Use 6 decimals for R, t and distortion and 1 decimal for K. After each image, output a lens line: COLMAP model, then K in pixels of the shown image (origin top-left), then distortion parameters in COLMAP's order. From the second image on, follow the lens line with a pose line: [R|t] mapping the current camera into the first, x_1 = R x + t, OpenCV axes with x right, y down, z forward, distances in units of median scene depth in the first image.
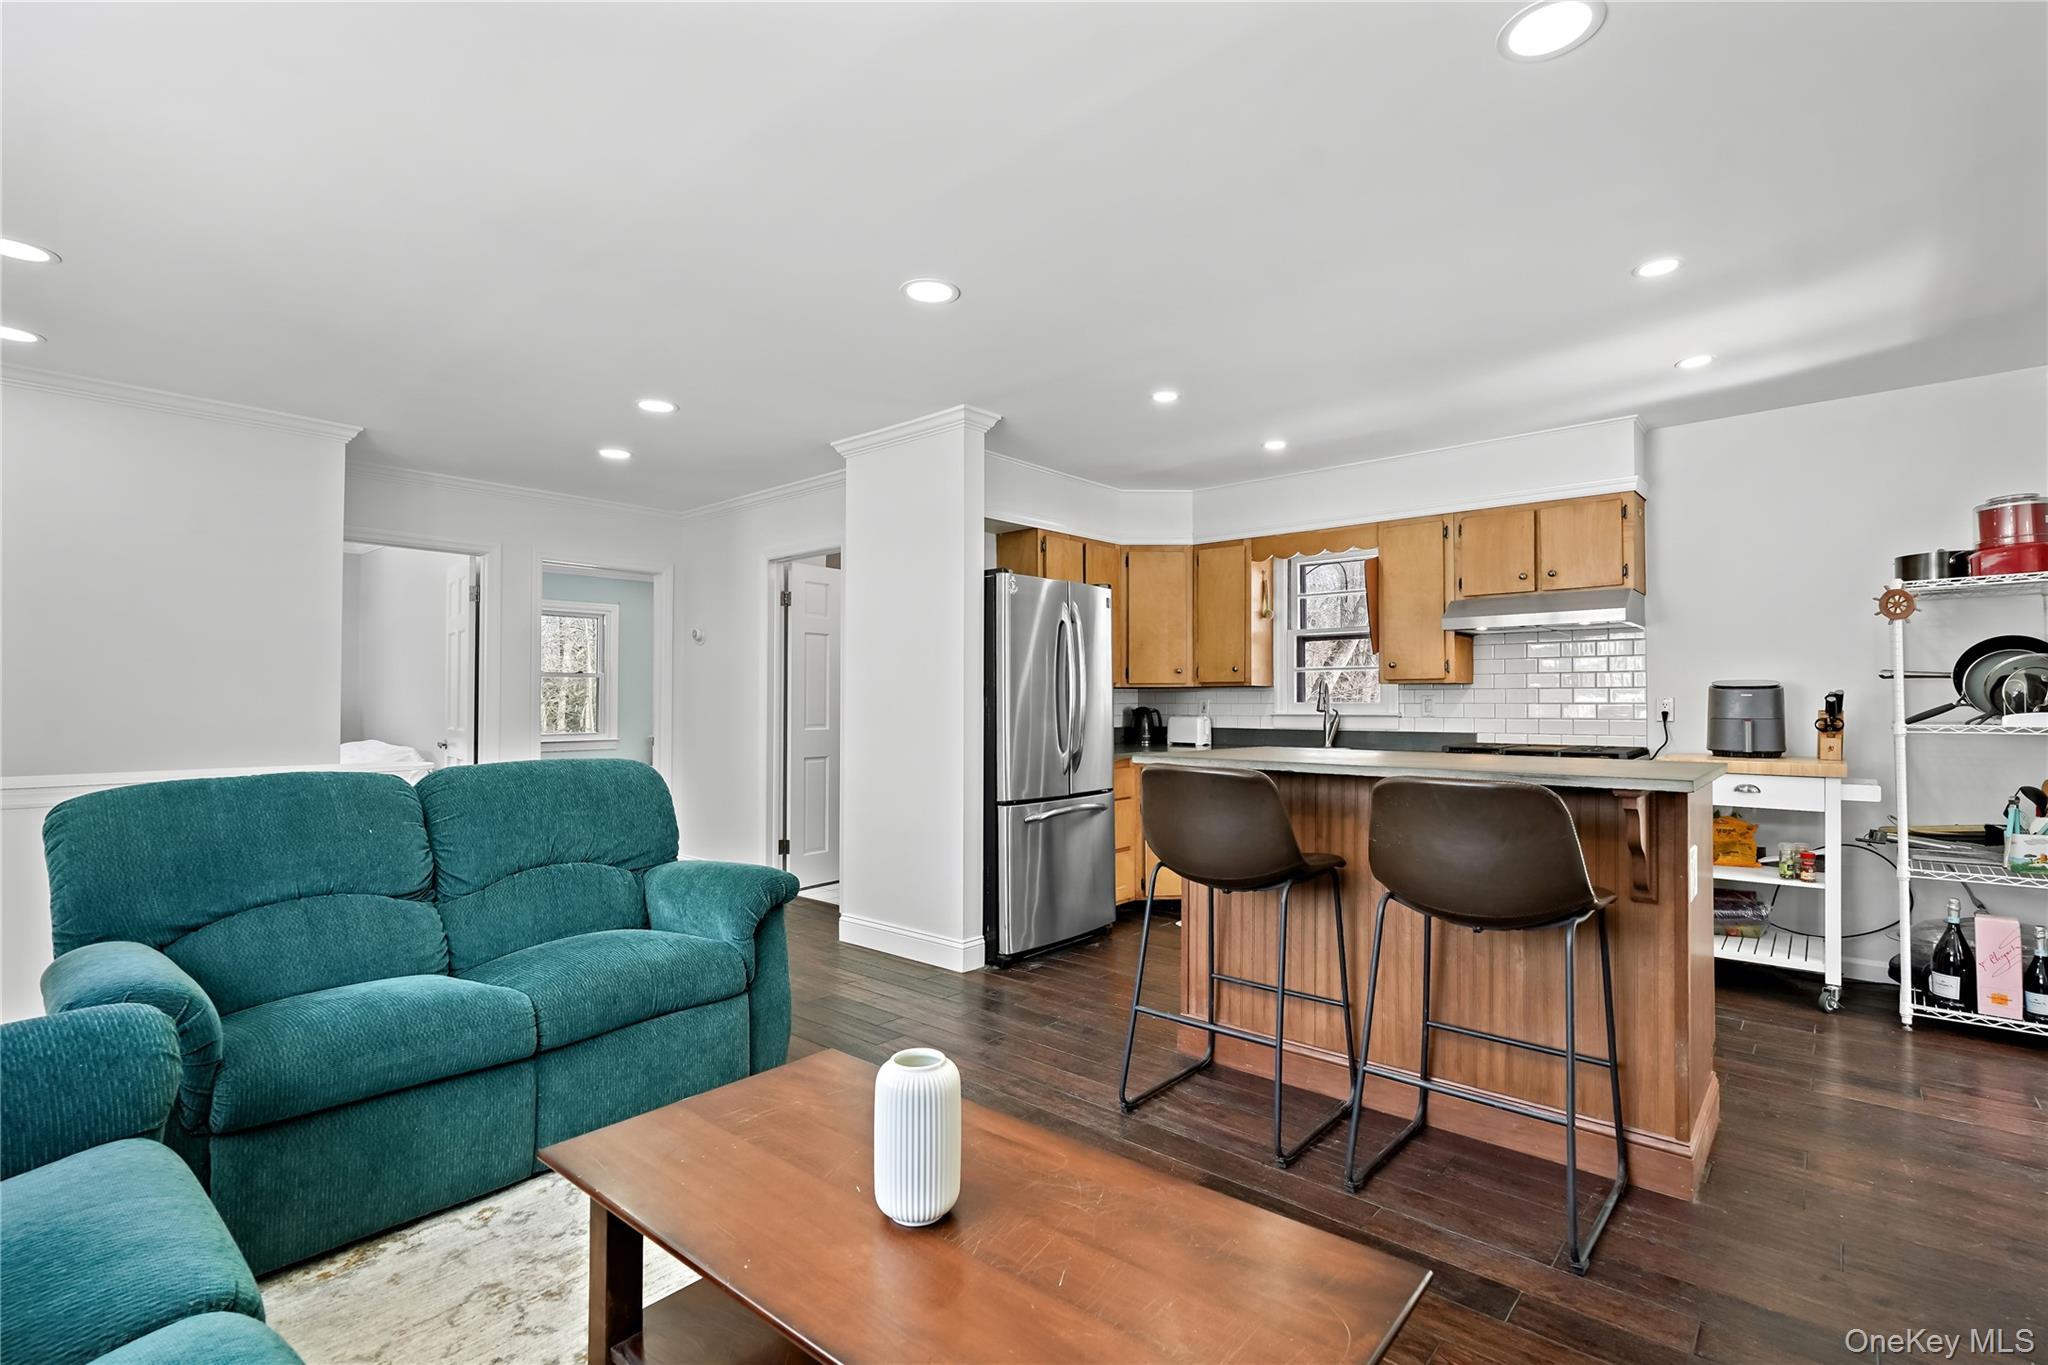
lens RADIAL K [[946.3, 0, 1031.9], [0, 946.3, 675.7], [0, 0, 1]] dist [0.000994, 0.000329]
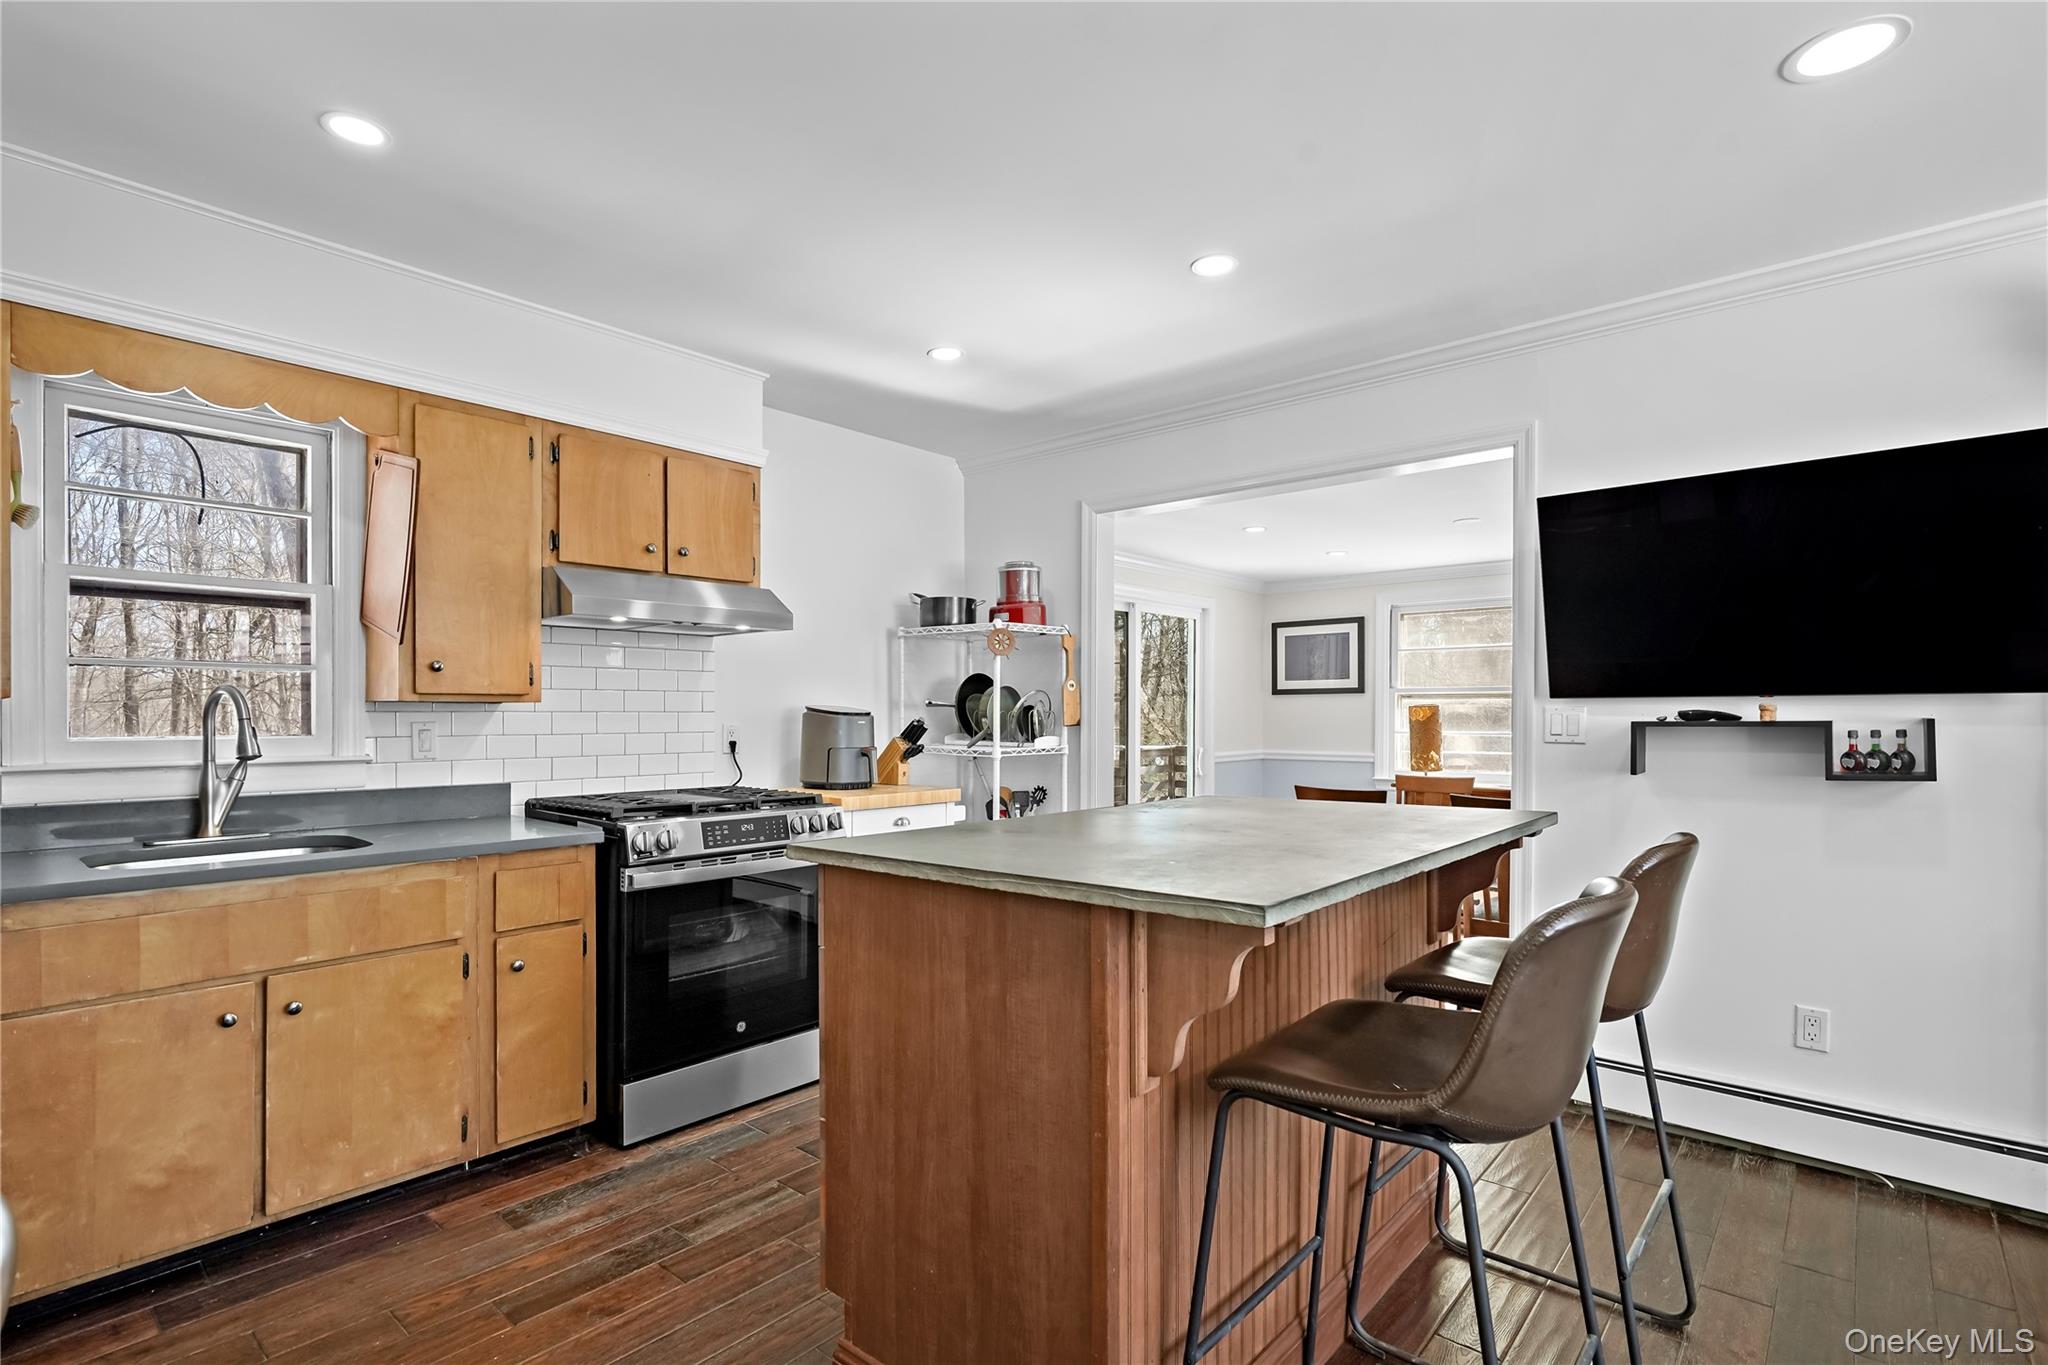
lens RADIAL K [[974.3, 0, 1020.8], [0, 974.3, 723.6], [0, 0, 1]] dist [0.000347, 0.000268]
pose [[0.008719, -0.008111, 0.999929, -0.218778], [-0.025772, 0.999633, 0.008333, 0.010274], [-0.999630, -0.025842, 0.008507, 0.865356]]
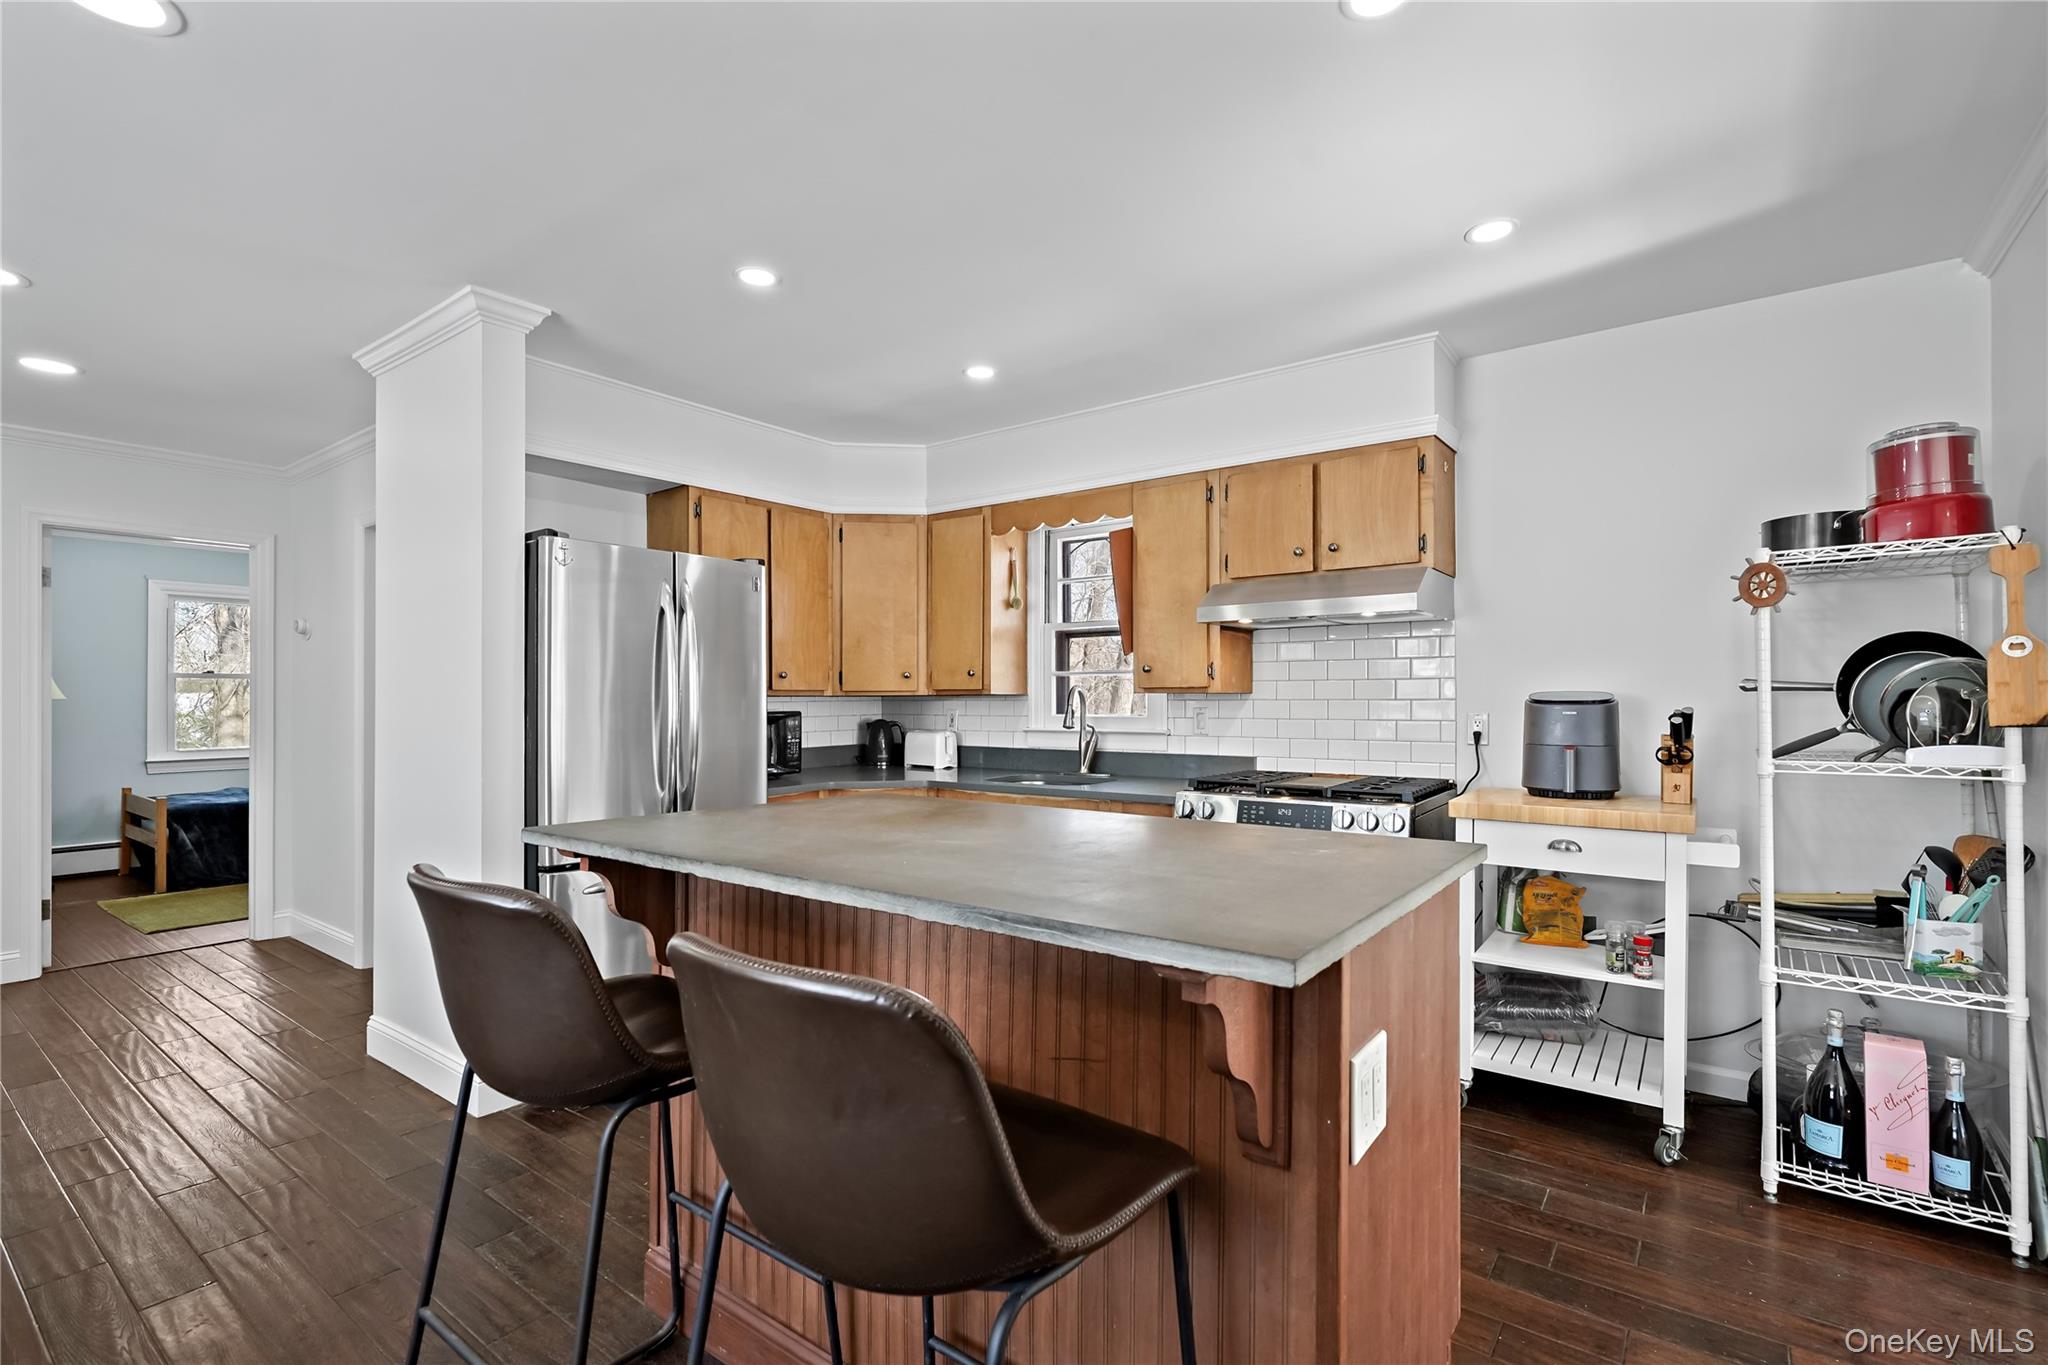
lens RADIAL K [[945.9, 0, 1024.0], [0, 945.9, 682.5], [0, 0, 1]] dist [-0.003402, 0.000490]
pose [[0.997463, 0.000936, 0.071184, 0.296606], [-0.001548, 0.999962, 0.008552, -0.008624], [-0.071173, -0.008640, 0.997427, 0.318540]]
